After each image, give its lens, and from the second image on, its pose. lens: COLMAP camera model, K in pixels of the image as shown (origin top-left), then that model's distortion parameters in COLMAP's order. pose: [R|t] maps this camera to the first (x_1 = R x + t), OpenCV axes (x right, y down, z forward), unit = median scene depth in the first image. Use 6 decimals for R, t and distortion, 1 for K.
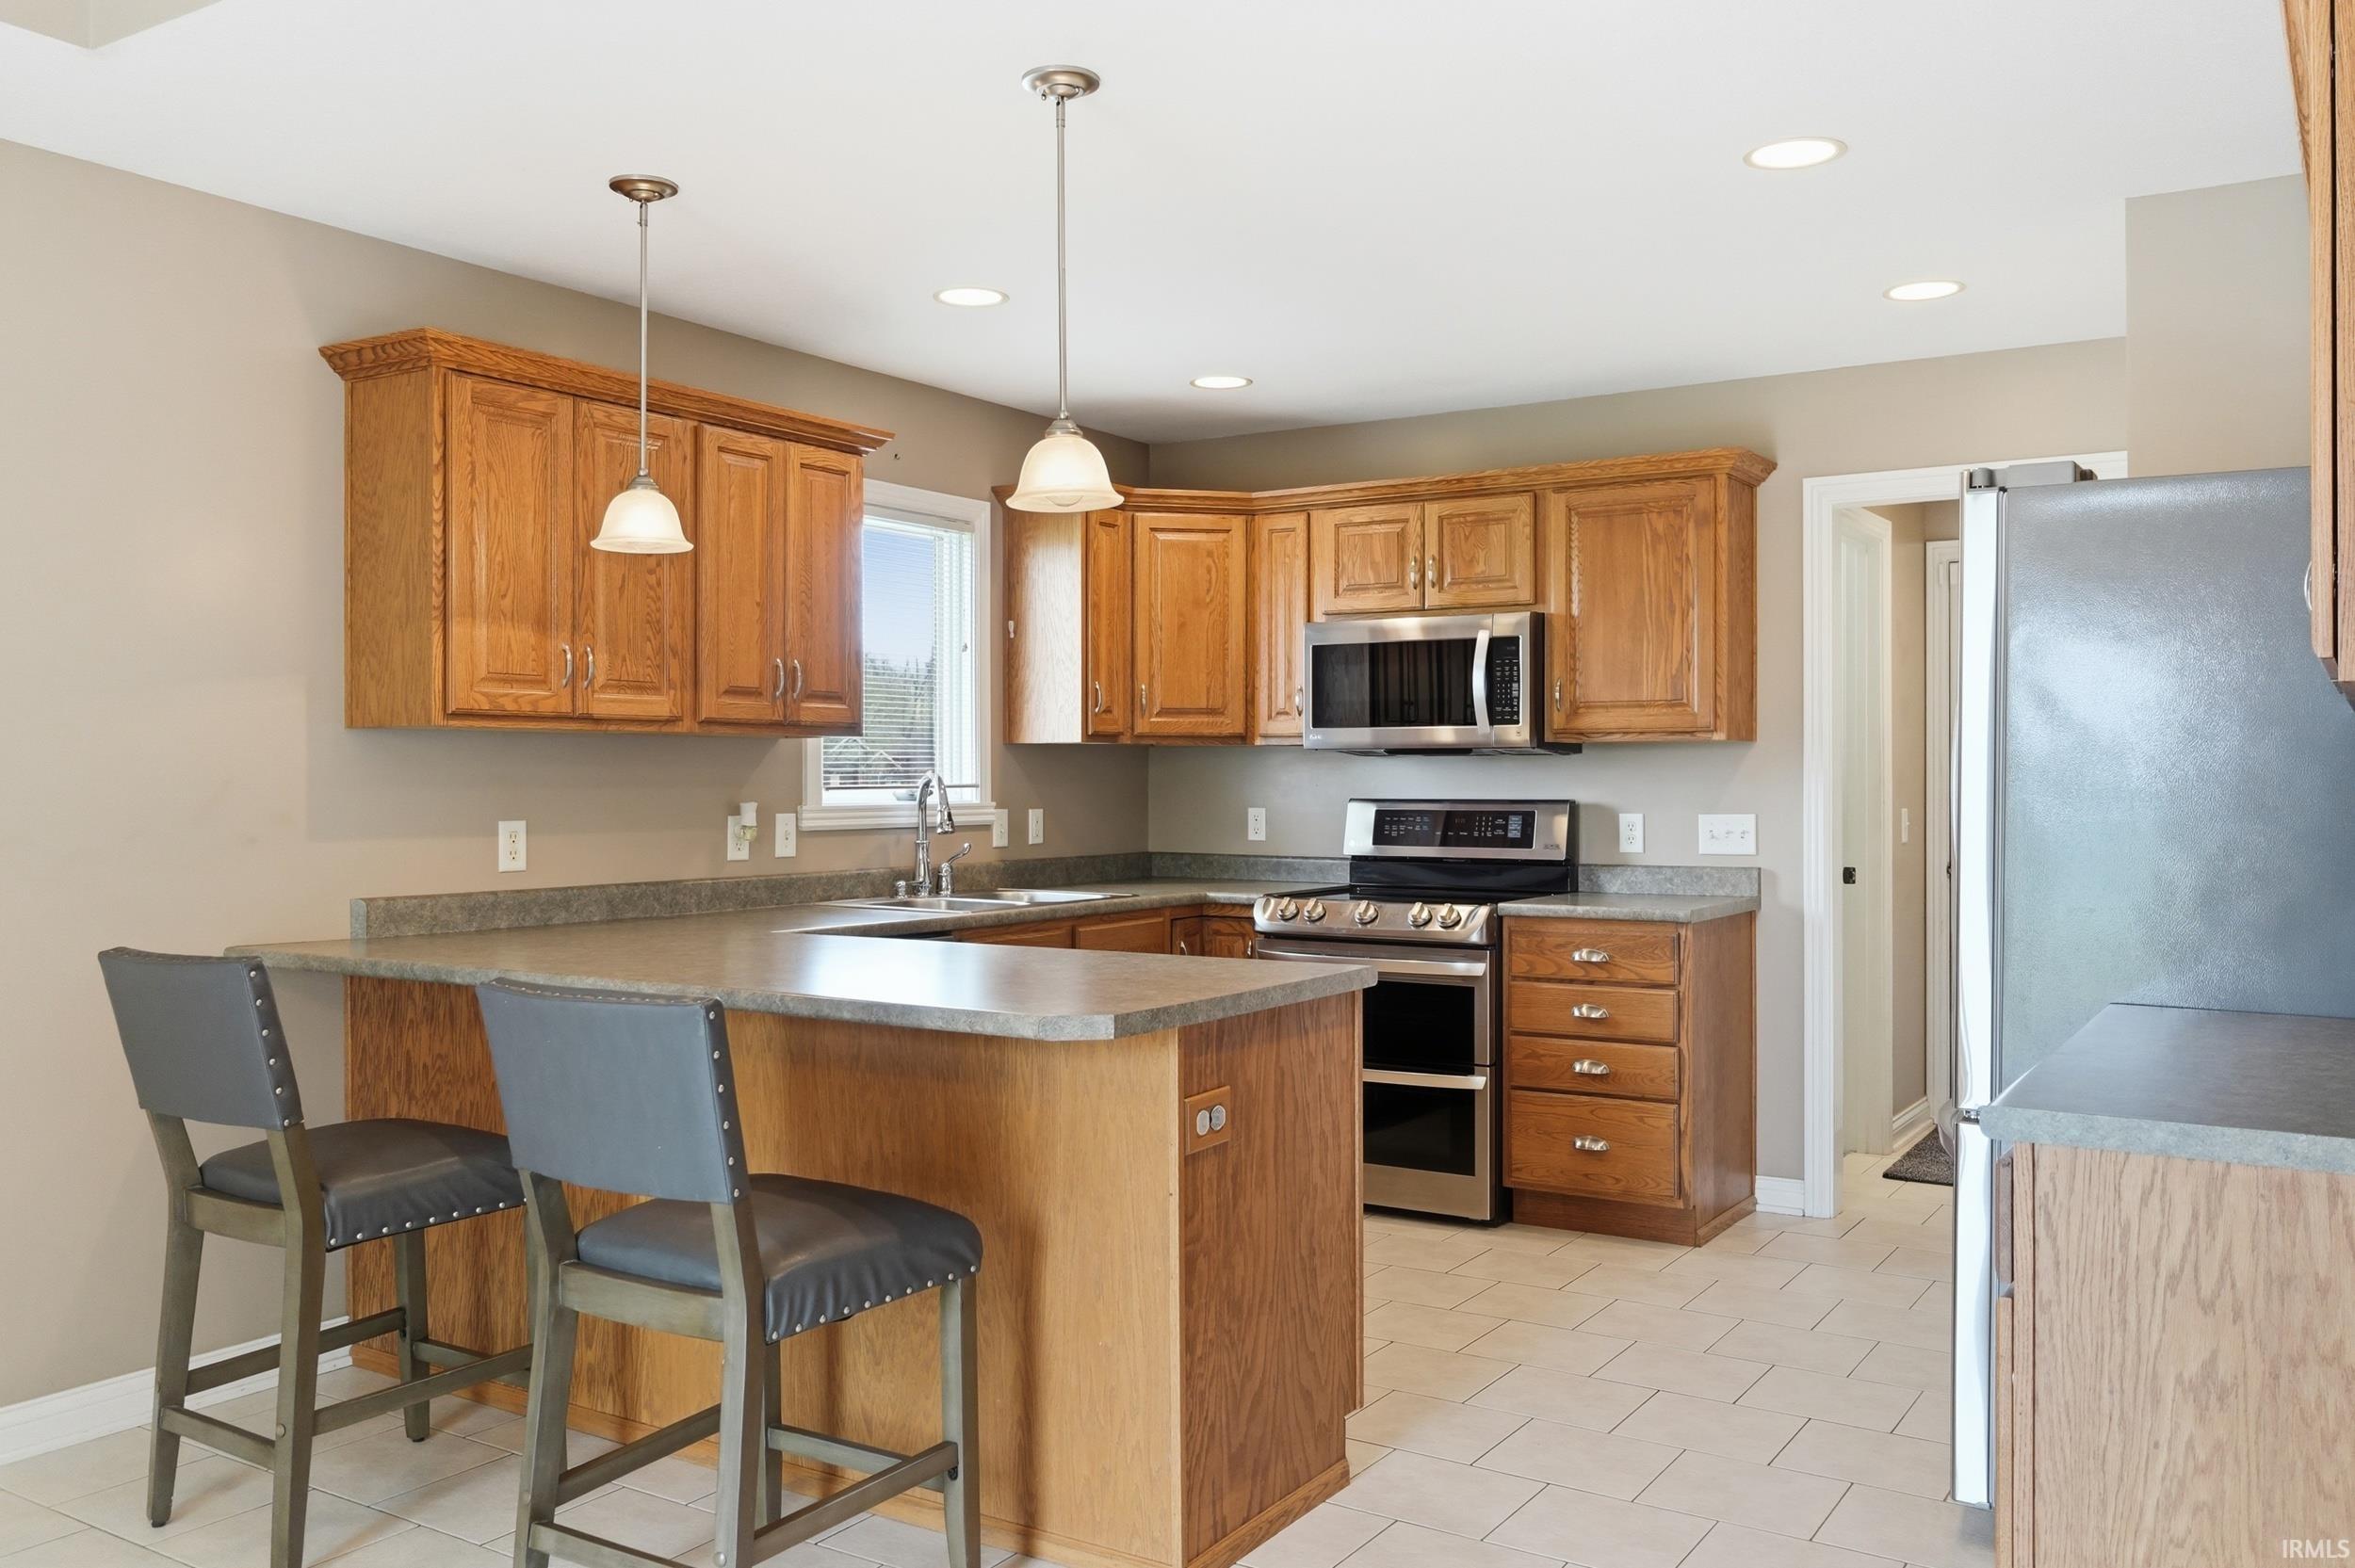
lens RADIAL K [[1861.3, 0, 1186.4], [0, 1861.3, 779.5], [0, 0, 1]] dist [-0.004809, 0.000847]
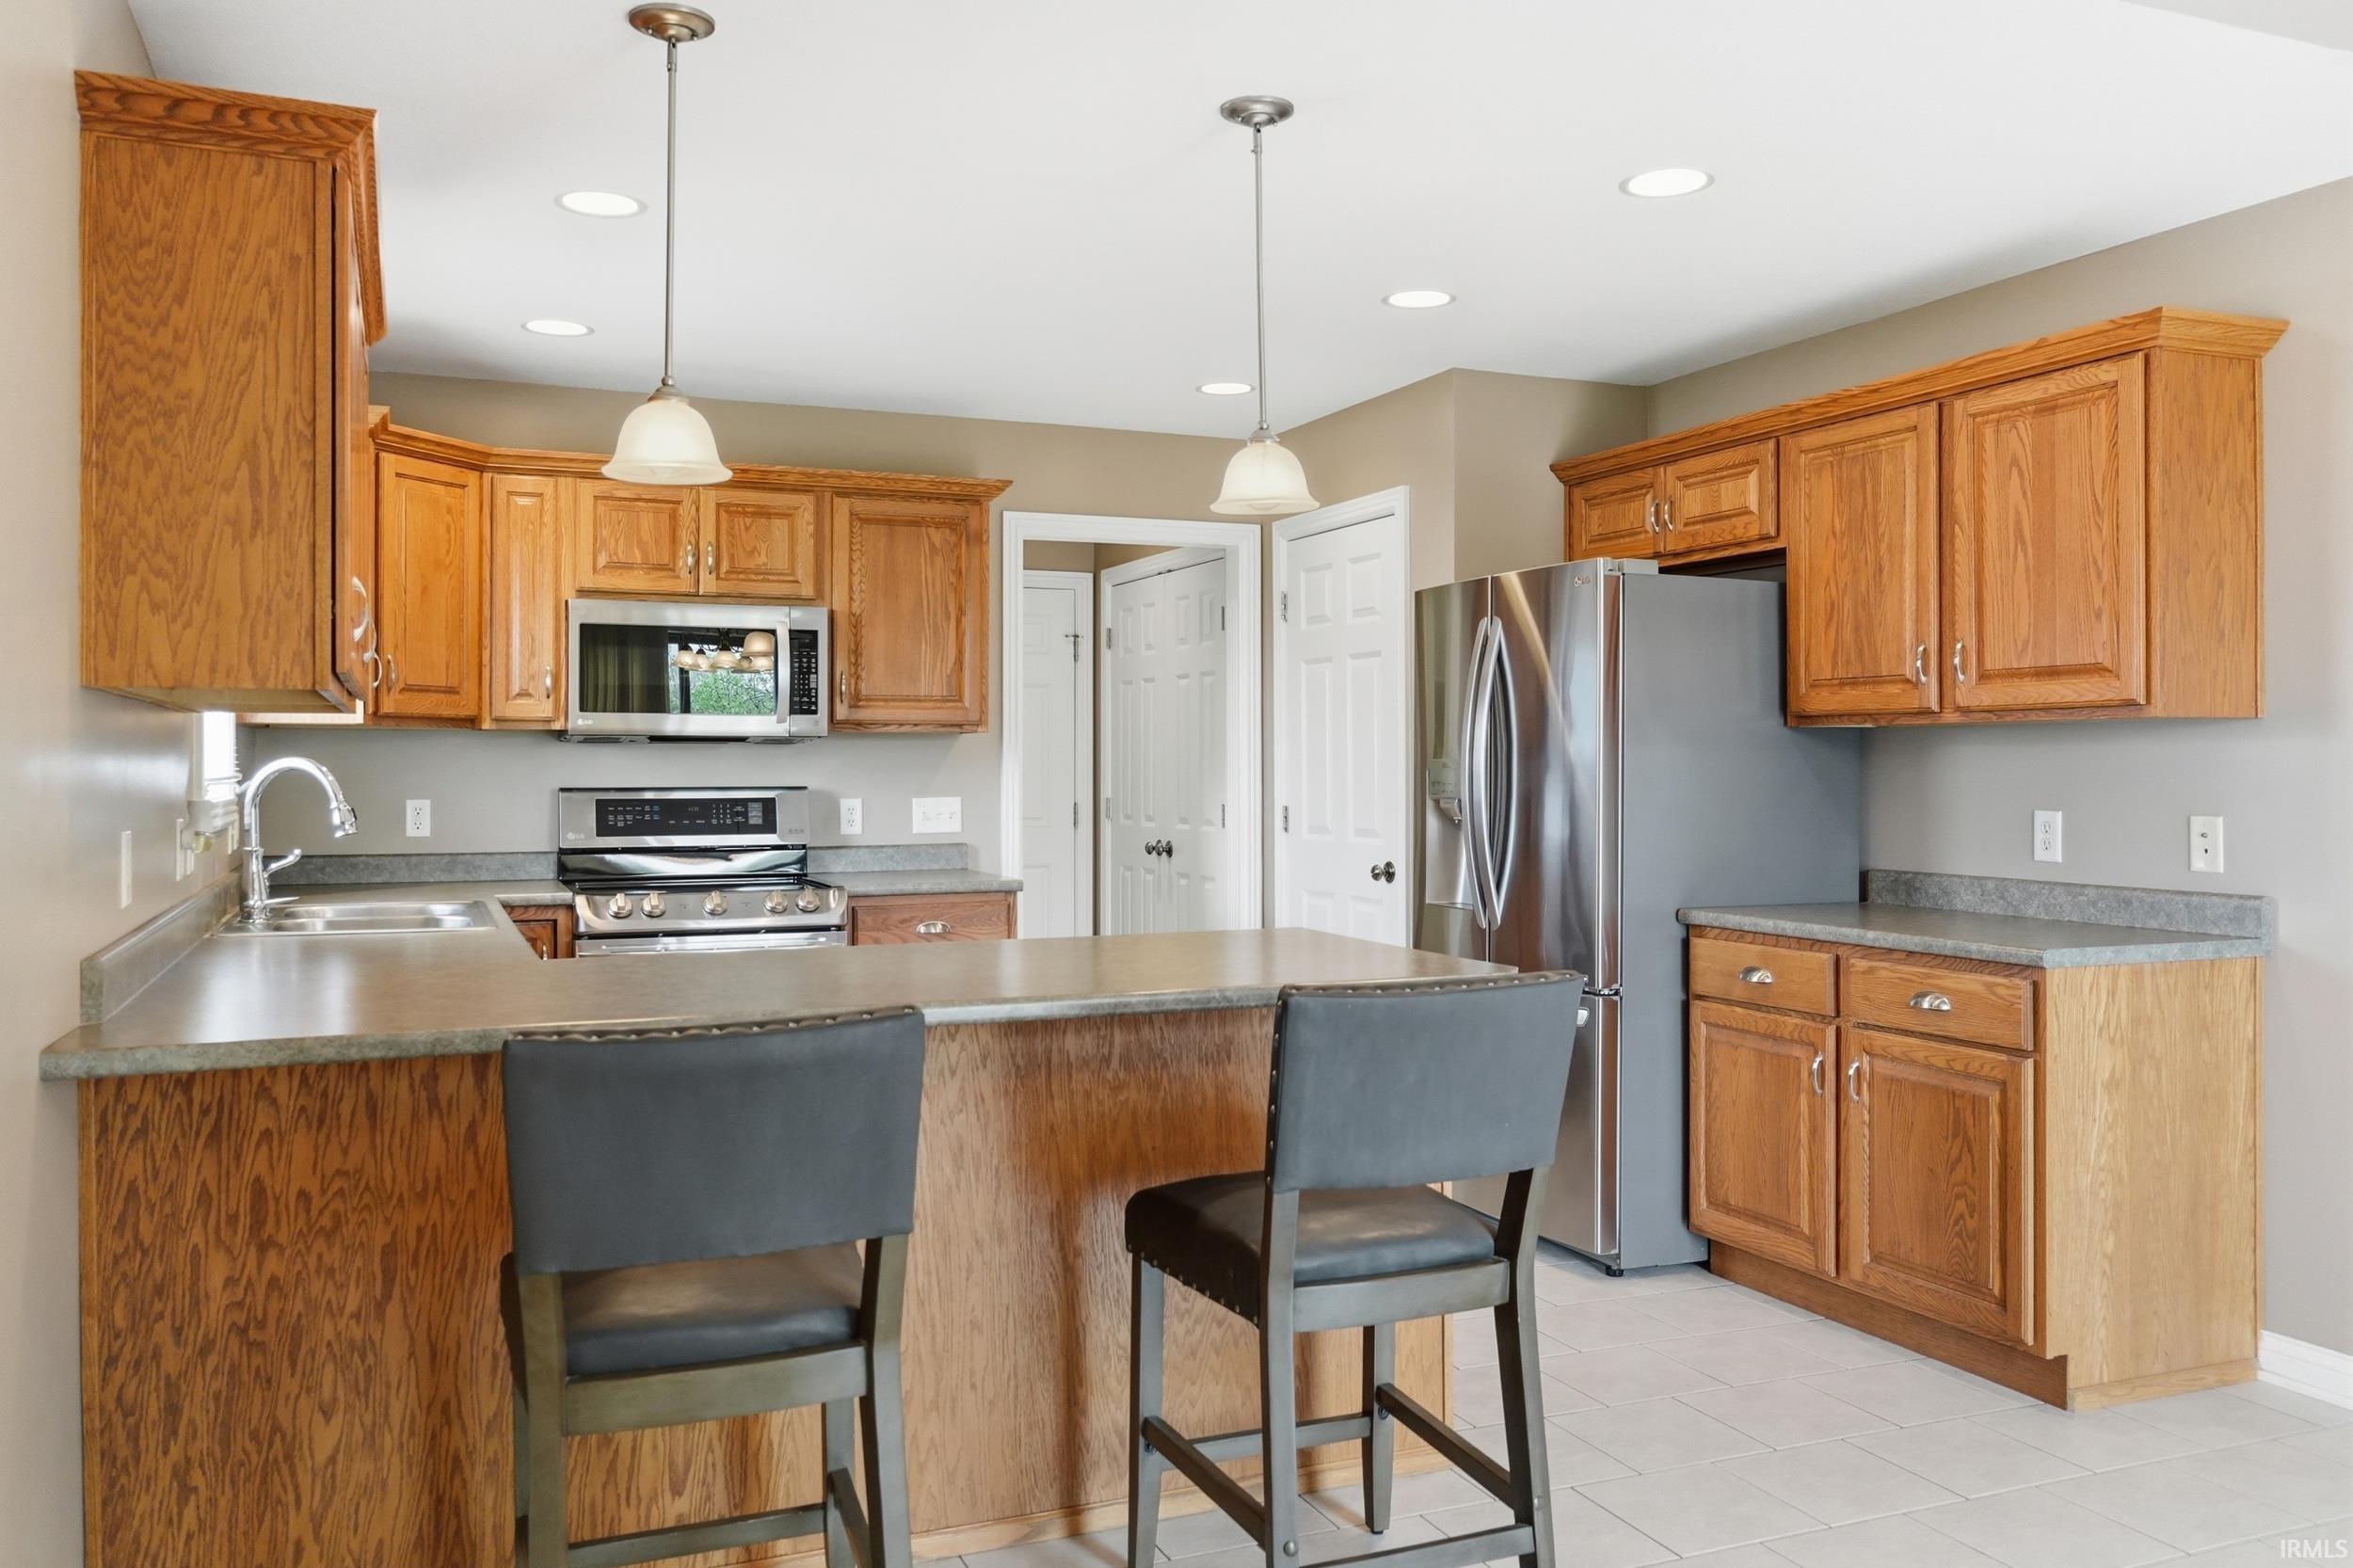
lens RADIAL K [[1809.6, 0, 1169.3], [0, 1809.6, 753.2], [0, 0, 1]] dist [0.001713, -0.000800]
pose [[0.569918, 0.005173, 0.821685, -0.542871], [0.001152, 0.999974, -0.007094, -0.000279], [-0.821701, 0.004989, 0.569897, 0.258883]]
